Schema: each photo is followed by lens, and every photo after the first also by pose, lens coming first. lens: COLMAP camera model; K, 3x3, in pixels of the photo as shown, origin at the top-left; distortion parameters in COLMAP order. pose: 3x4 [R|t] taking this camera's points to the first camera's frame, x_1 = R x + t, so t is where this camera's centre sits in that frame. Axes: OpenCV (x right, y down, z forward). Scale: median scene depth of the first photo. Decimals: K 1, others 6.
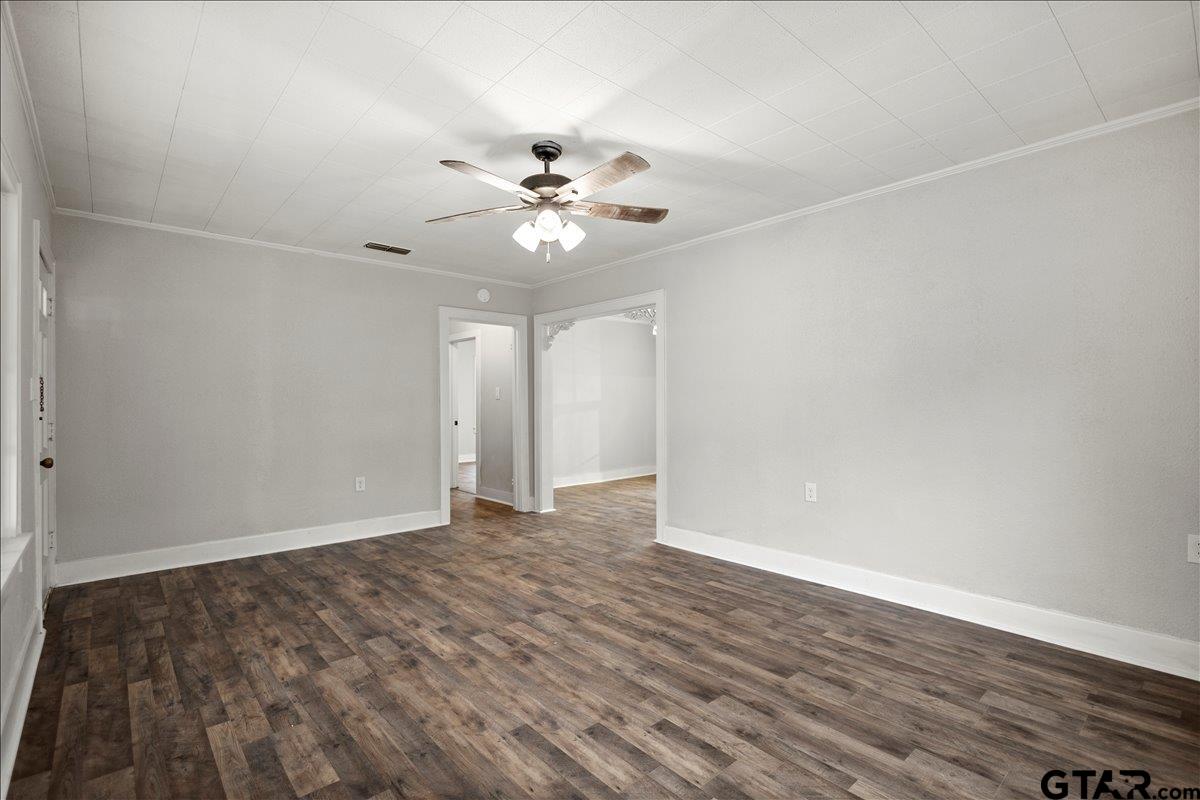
lens RADIAL K [[553.4, 0, 601.8], [0, 553.4, 397.2], [0, 0, 1]] dist [0.004514, -0.000015]
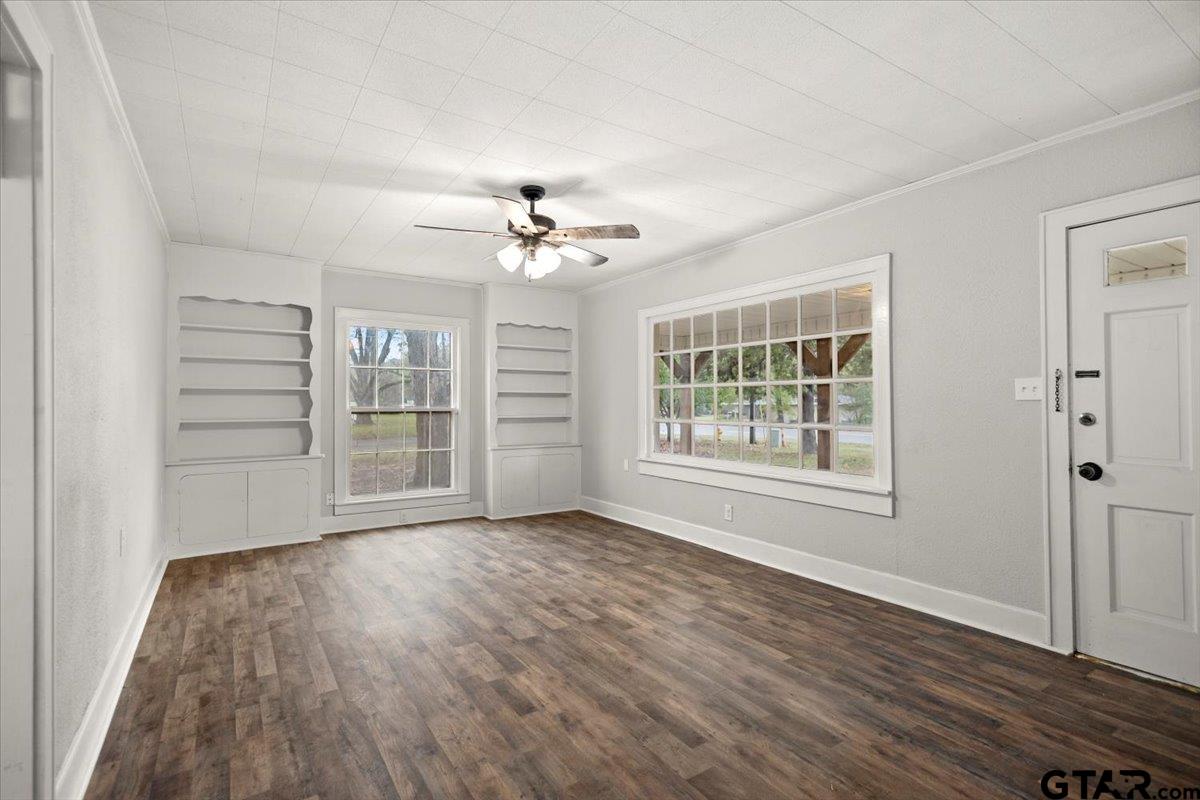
lens RADIAL K [[568.5, 0, 597.8], [0, 568.5, 392.0], [0, 0, 1]] dist [0.013983, -0.000106]
pose [[-0.989074, 0.009510, 0.147115, -0.393310], [0.005414, 0.999587, -0.028222, 0.015992], [-0.147323, -0.027117, -0.988717, 2.079931]]
